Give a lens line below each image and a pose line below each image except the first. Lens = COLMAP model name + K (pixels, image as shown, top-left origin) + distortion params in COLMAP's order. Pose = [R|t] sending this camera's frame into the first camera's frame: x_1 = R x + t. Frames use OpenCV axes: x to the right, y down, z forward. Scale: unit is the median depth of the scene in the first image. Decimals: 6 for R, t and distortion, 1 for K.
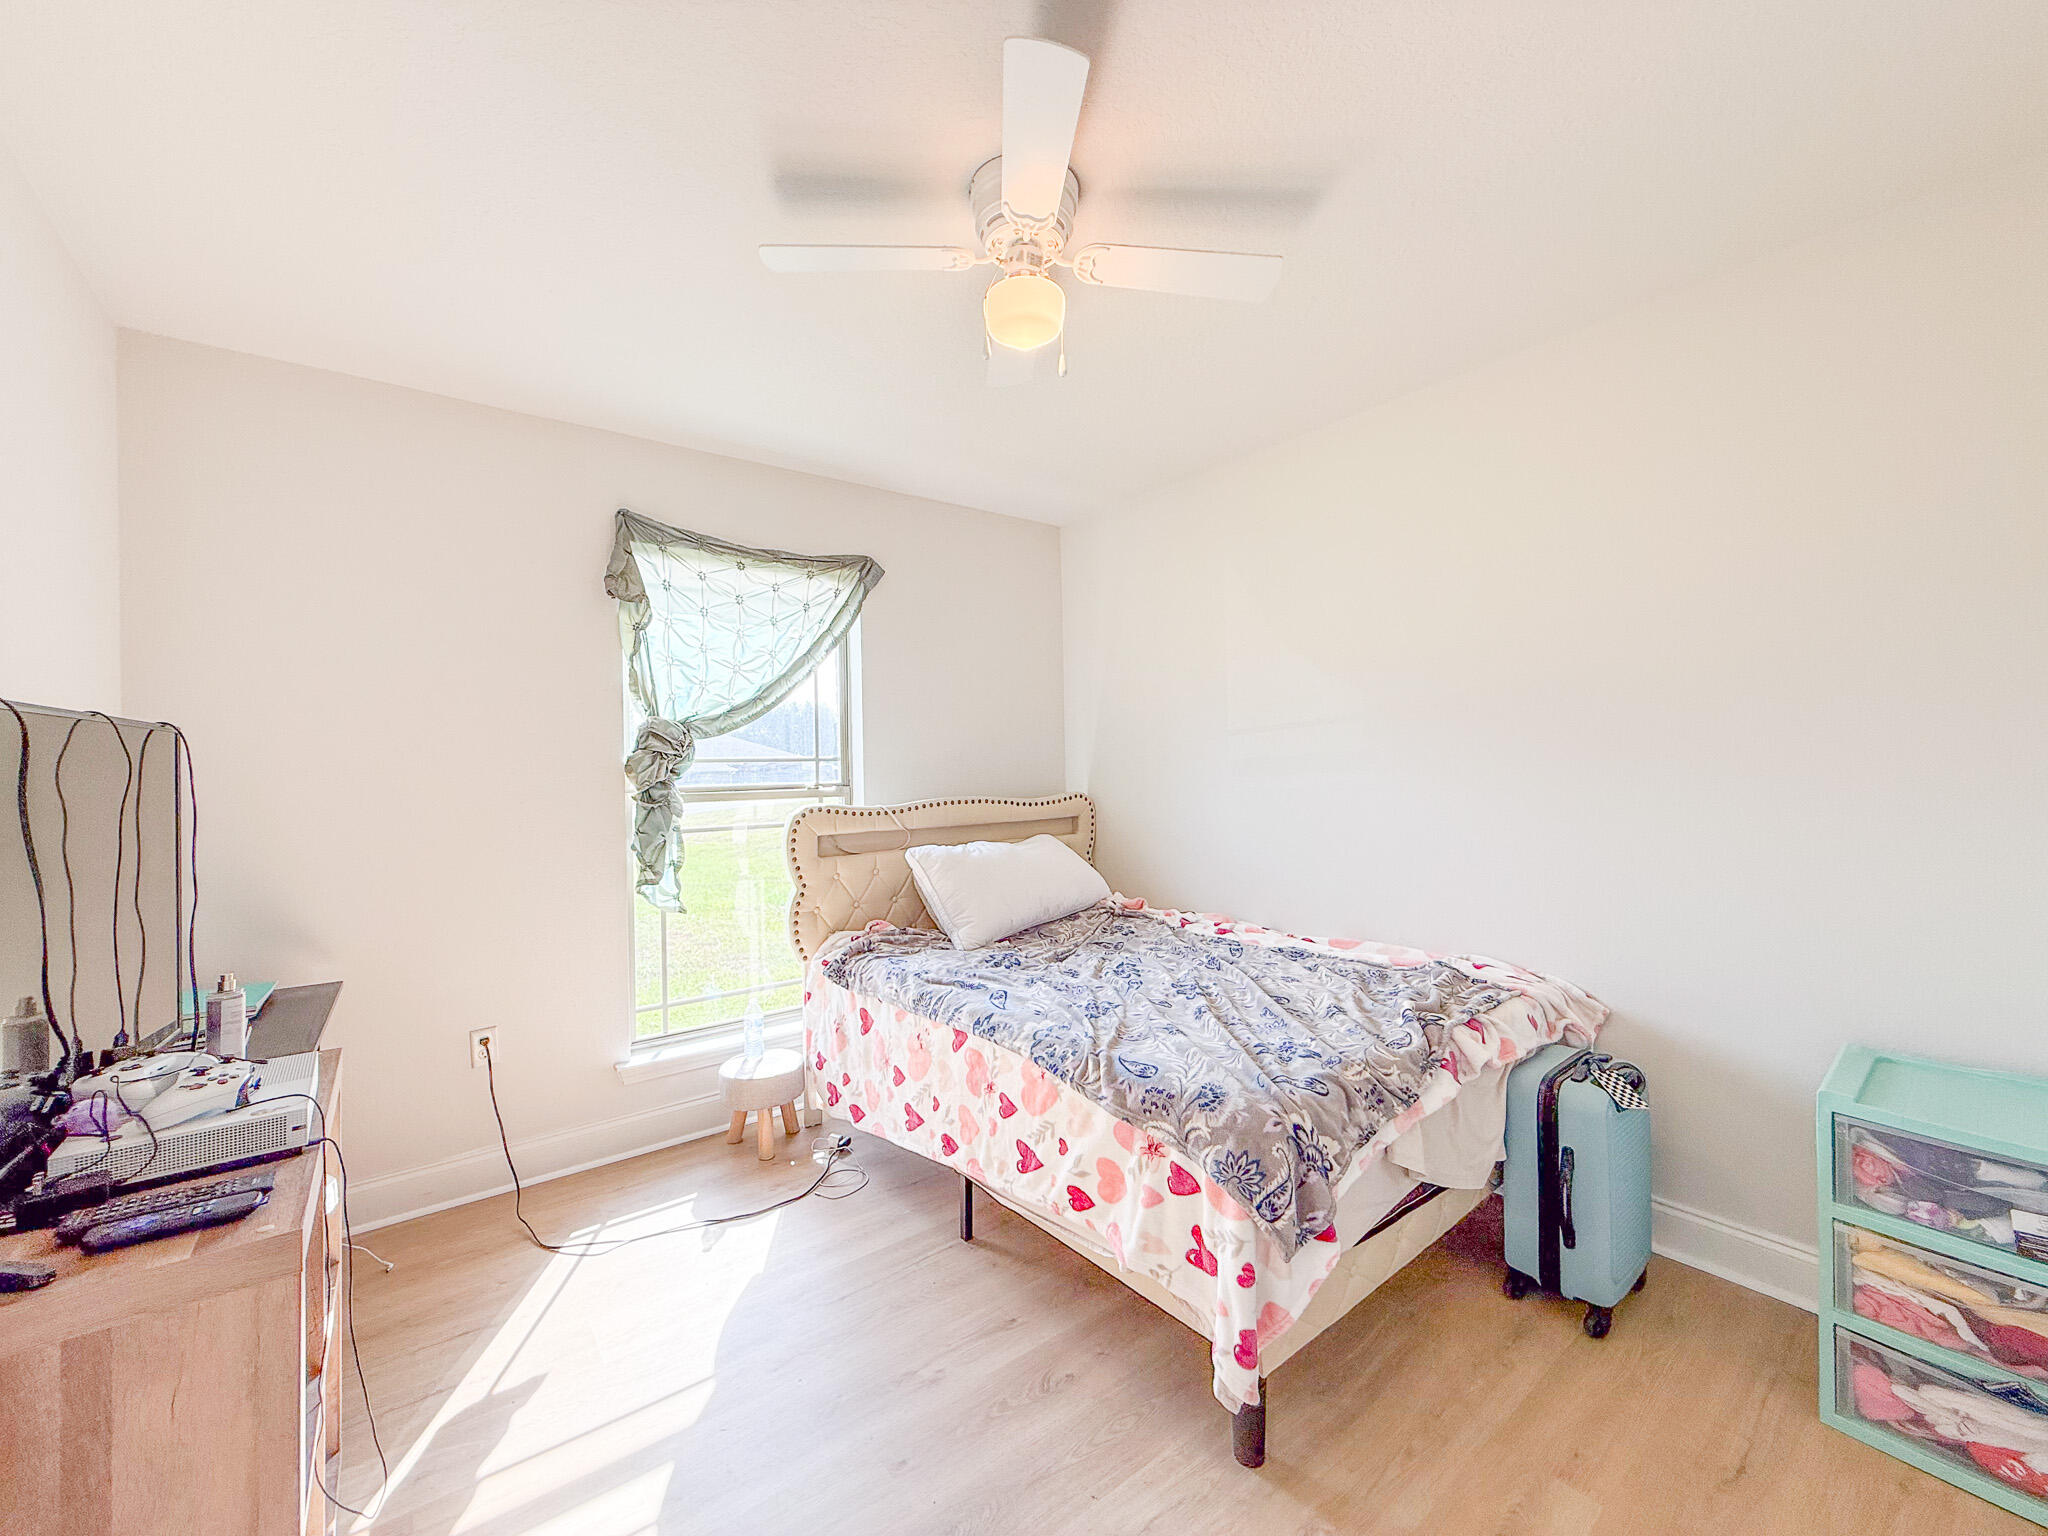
lens RADIAL K [[813.2, 0, 1024.0], [0, 813.2, 768.0], [0, 0, 1]] dist [0.000778, 0.000024]
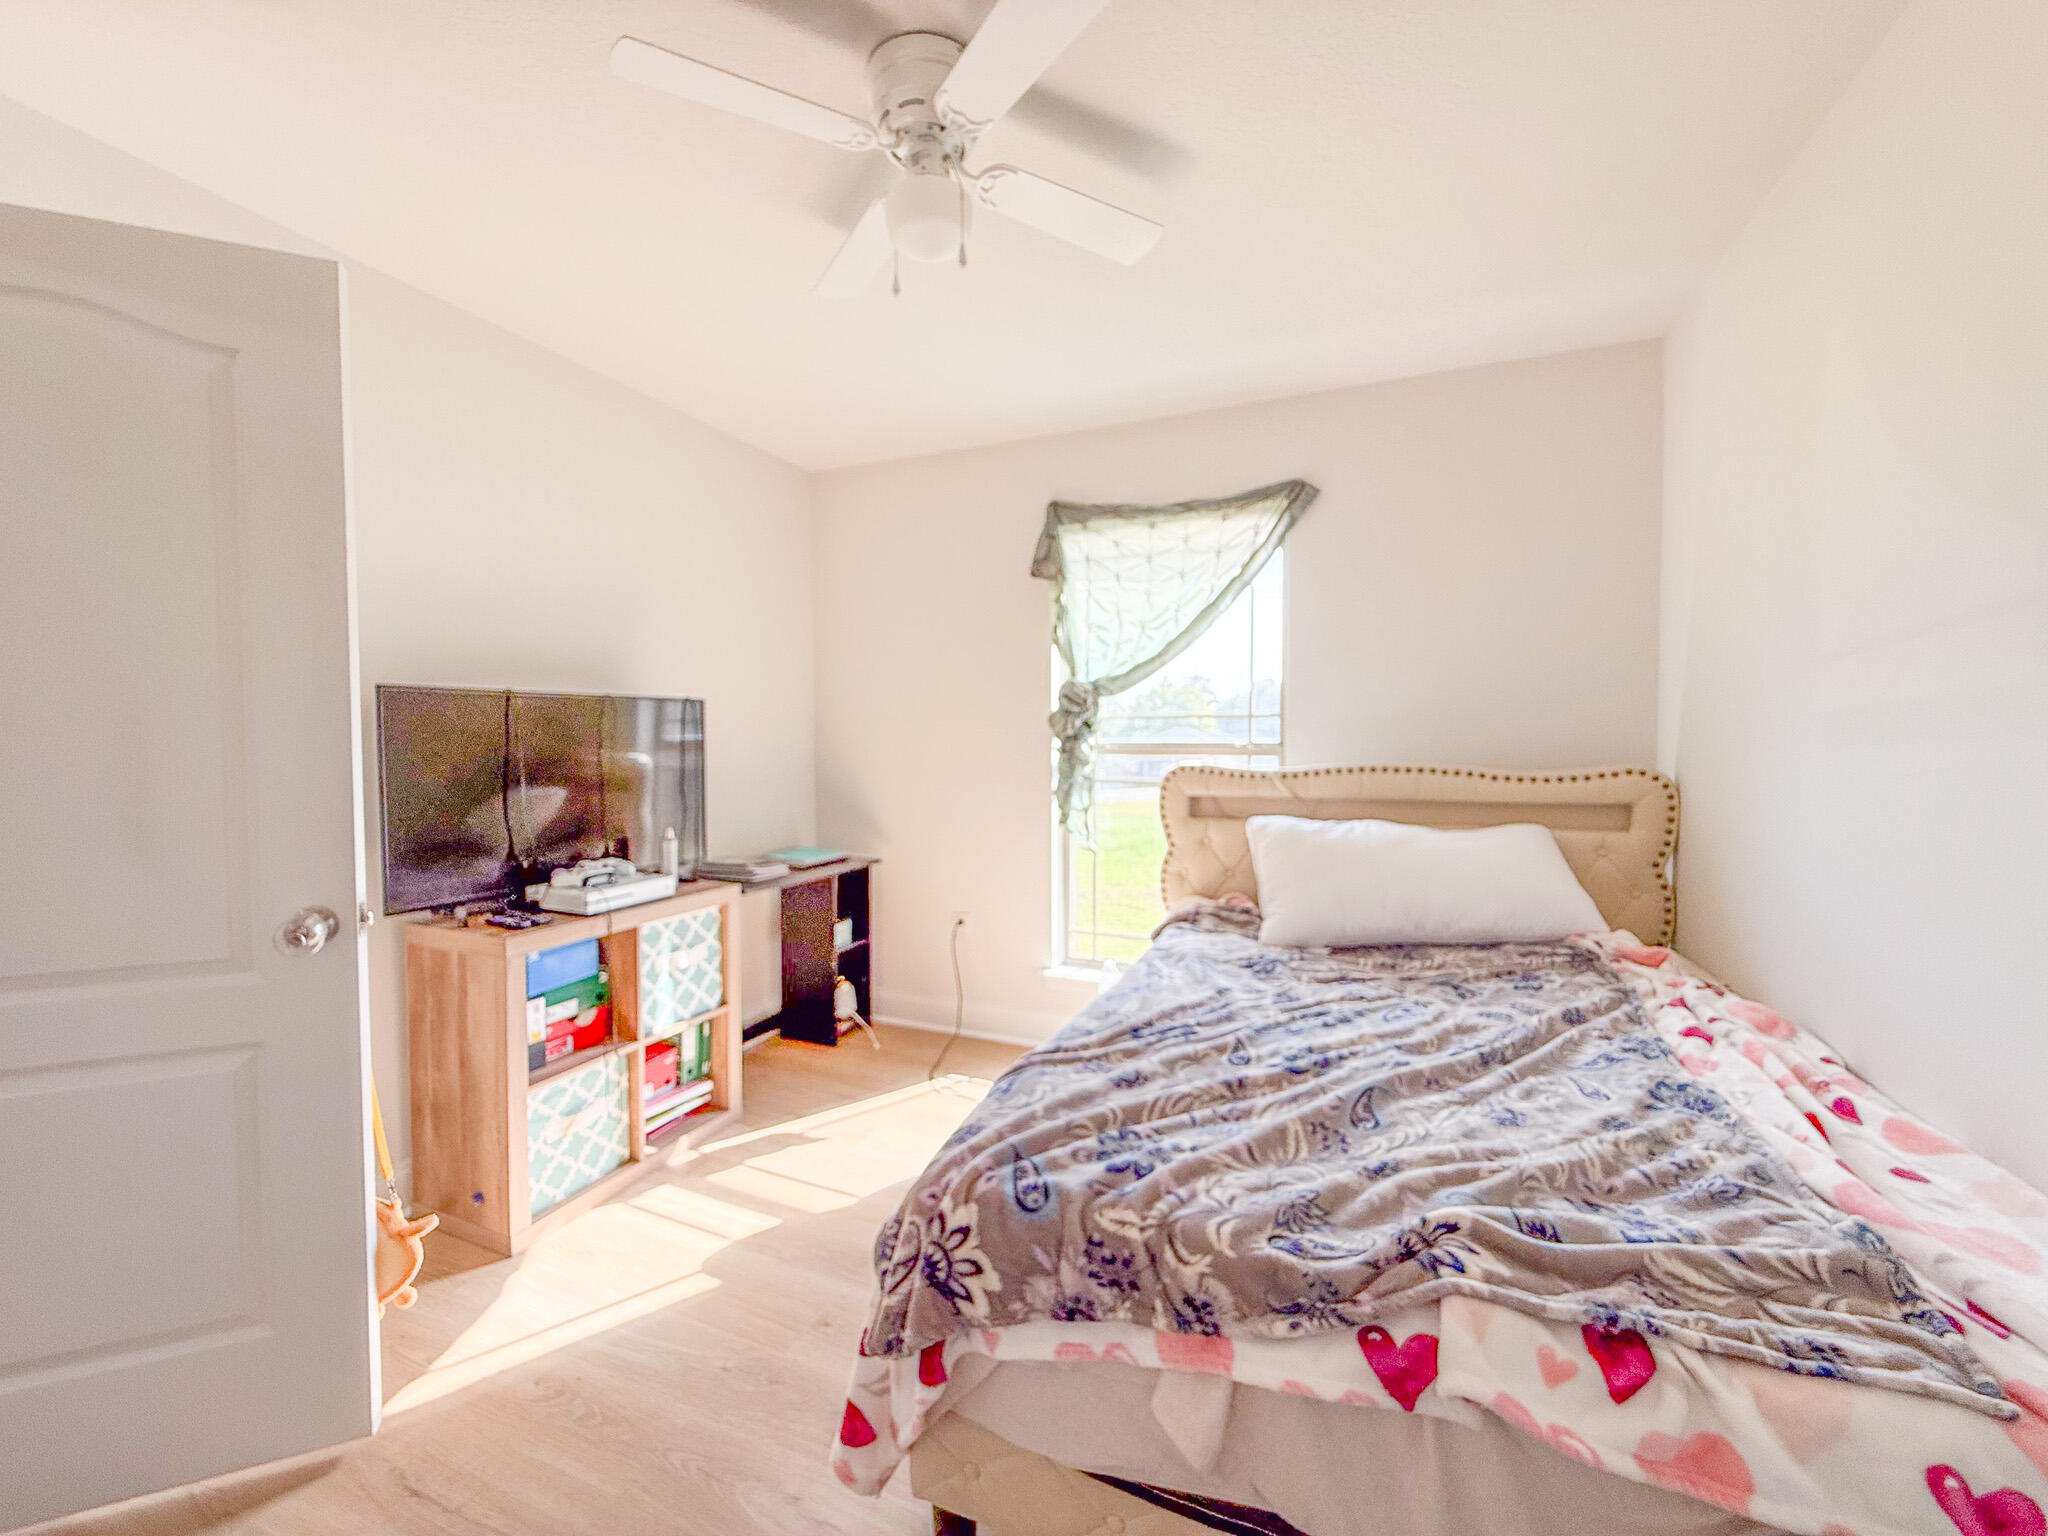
lens RADIAL K [[833.8, 0, 1017.6], [0, 833.8, 764.9], [0, 0, 1]] dist [0.000769, 0.000080]
pose [[0.483562, 0.048679, -0.873956, 0.508887], [-0.006415, 0.998623, 0.052074, -0.002378], [0.875287, -0.019575, 0.483208, 0.353659]]
